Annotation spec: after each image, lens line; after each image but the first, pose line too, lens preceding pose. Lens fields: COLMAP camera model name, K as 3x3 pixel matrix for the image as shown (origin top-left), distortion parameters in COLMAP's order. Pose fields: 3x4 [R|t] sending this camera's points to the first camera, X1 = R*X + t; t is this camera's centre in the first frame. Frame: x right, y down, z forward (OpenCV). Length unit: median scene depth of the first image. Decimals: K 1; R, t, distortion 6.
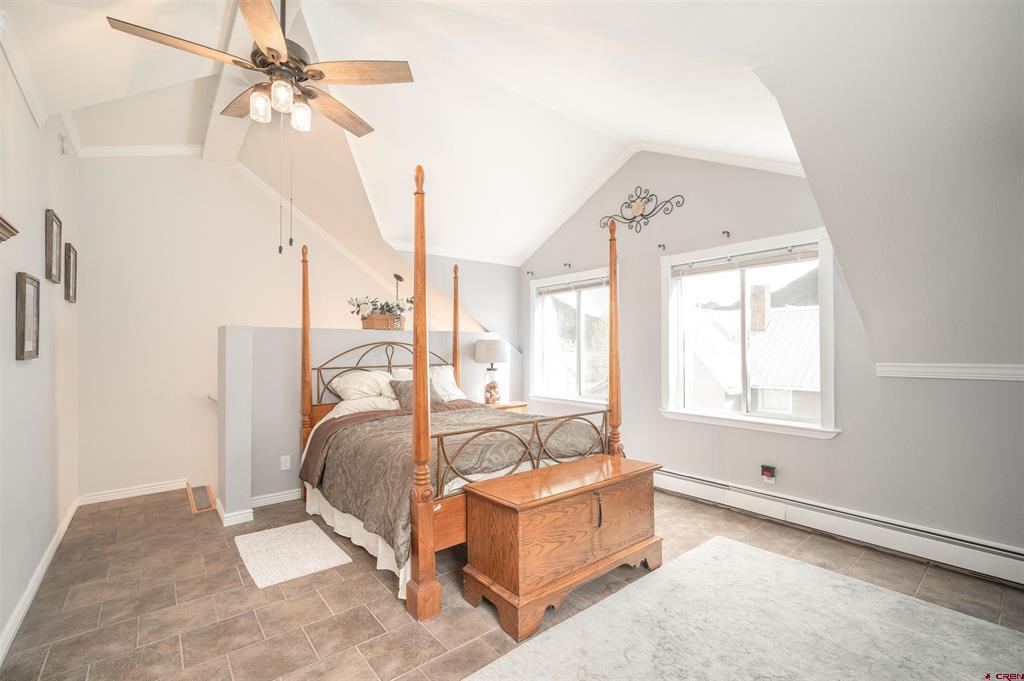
lens RADIAL K [[440.9, 0, 513.0], [0, 440.9, 344.3], [0, 0, 1]] dist [-0.008998, 0.000884]
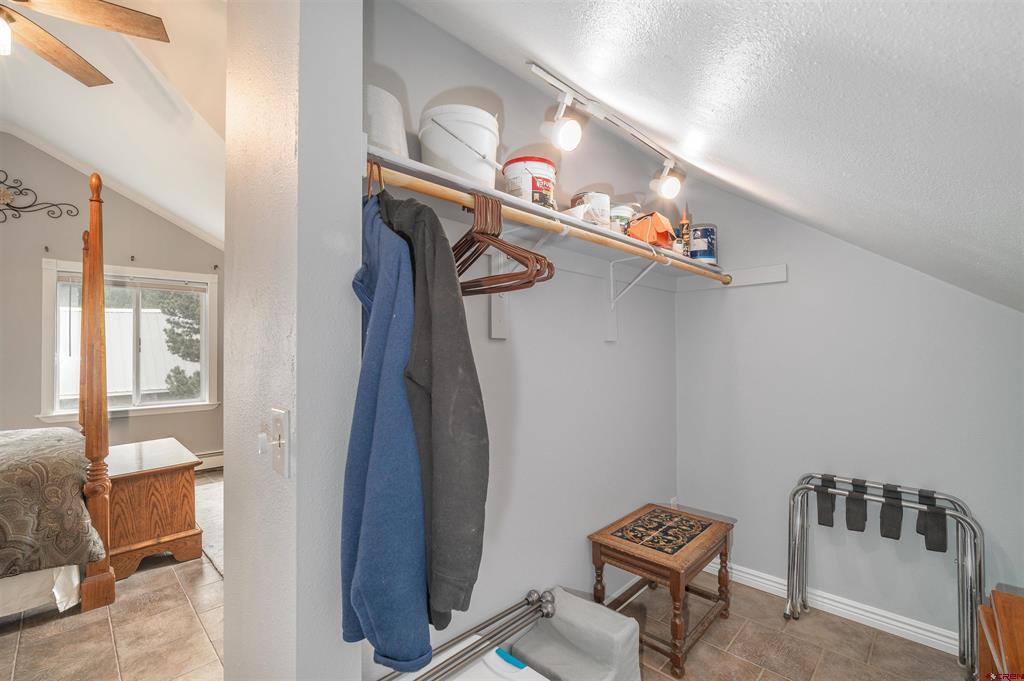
lens RADIAL K [[440.9, 0, 513.0], [0, 440.9, 344.3], [0, 0, 1]] dist [-0.008998, 0.000884]
pose [[-0.109008, 0.018902, 0.993861, -0.747289], [0.001431, 0.999821, -0.018859, 0.010464], [-0.994040, -0.000634, -0.109016, 0.076424]]
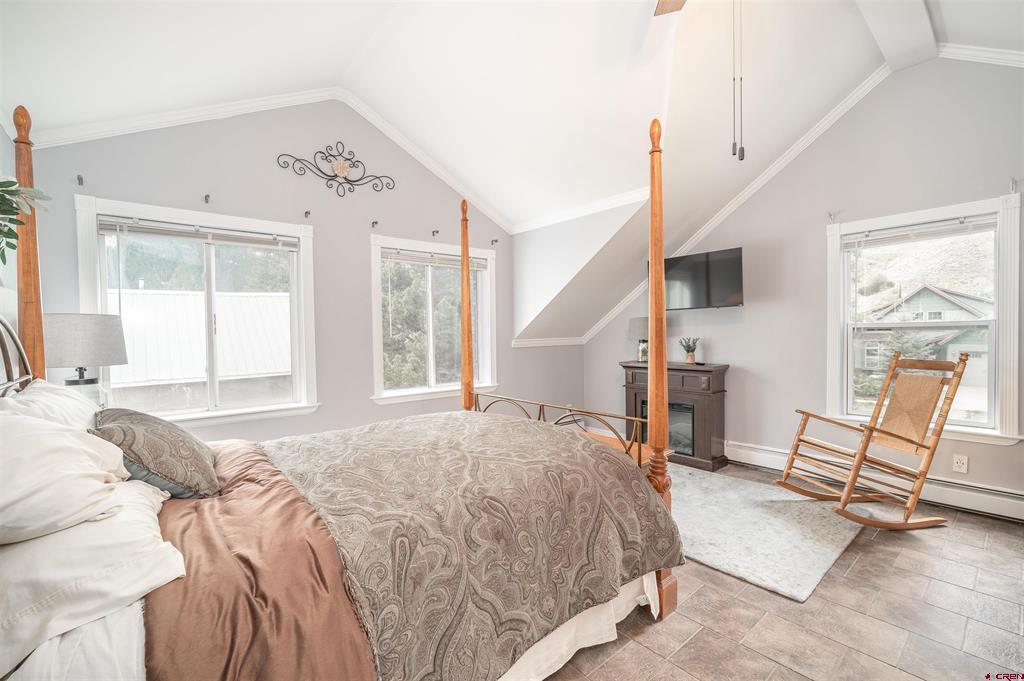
lens RADIAL K [[440.9, 0, 513.0], [0, 440.9, 344.3], [0, 0, 1]] dist [-0.008998, 0.000884]
pose [[-0.017272, -0.024134, 0.999560, -0.621911], [0.002878, 0.999703, 0.024187, 0.013369], [-0.999847, 0.003295, -0.017198, 0.734015]]
